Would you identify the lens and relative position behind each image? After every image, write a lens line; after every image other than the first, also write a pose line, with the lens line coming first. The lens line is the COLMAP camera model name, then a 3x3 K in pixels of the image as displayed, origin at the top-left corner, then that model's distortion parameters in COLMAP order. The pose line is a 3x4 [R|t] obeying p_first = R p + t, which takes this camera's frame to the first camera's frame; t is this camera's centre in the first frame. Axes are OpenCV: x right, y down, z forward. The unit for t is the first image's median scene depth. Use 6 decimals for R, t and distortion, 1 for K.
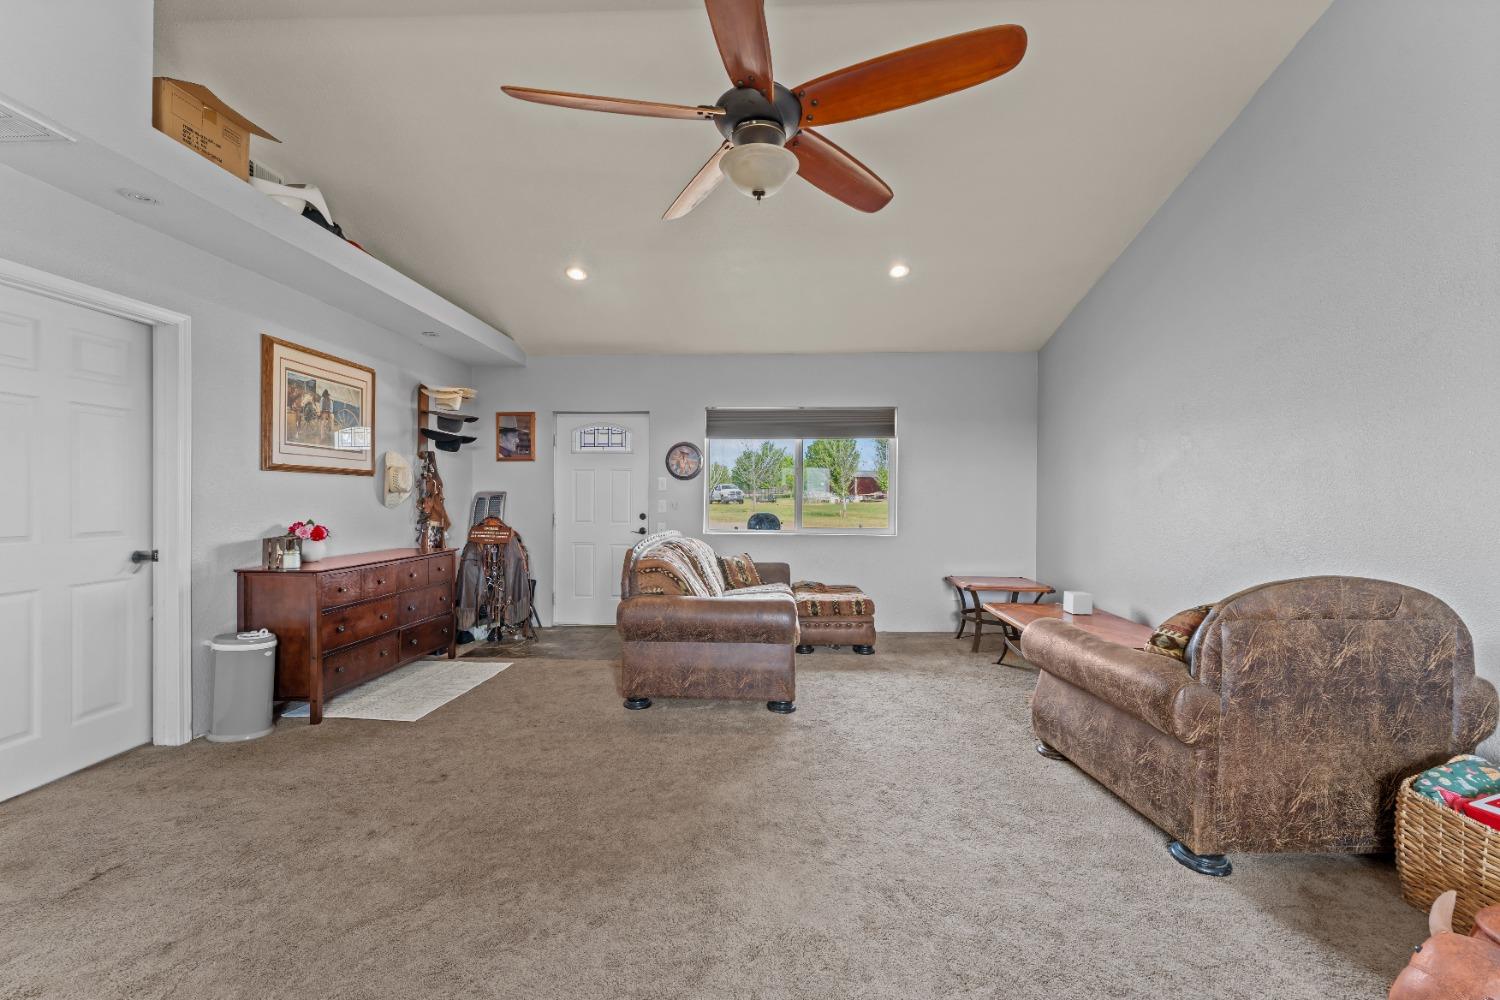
lens RADIAL K [[597.0, 0, 751.7], [0, 597.0, 496.8], [0, 0, 1]] dist [0.000137, 0.000055]
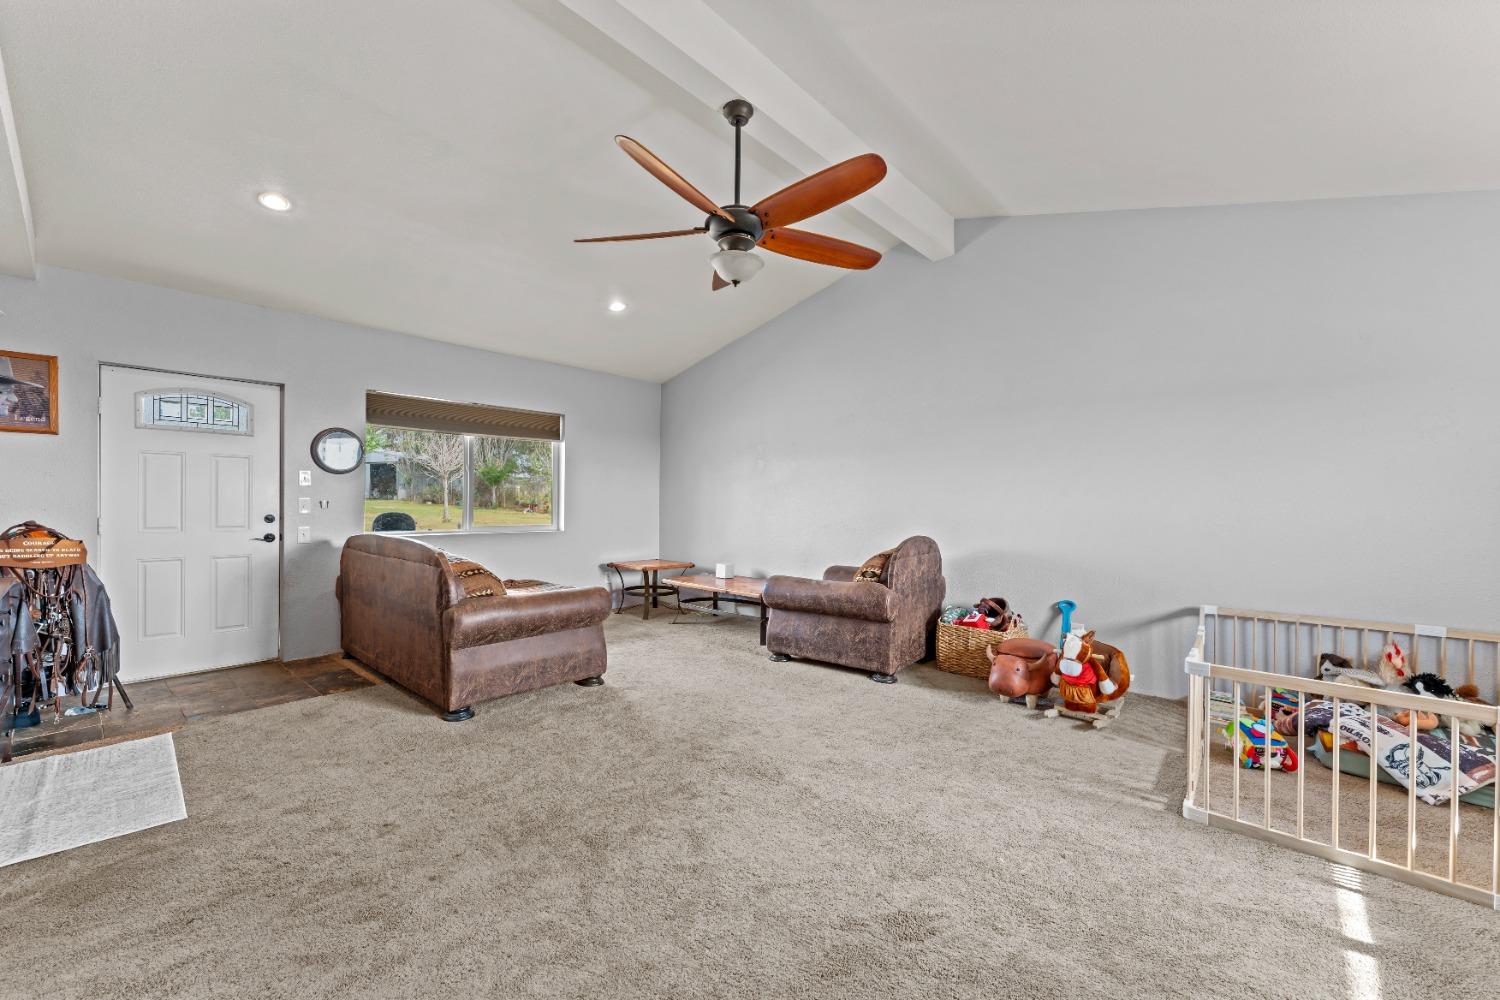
lens RADIAL K [[600.4, 0, 750.0], [0, 600.4, 500.0], [0, 0, 1]] dist [0.000610, 0.000077]
pose [[0.627234, 0.001318, 0.778830, -0.650256], [-0.009971, 0.999930, 0.006338, -0.004065], [-0.778767, -0.011741, 0.627203, 0.051608]]
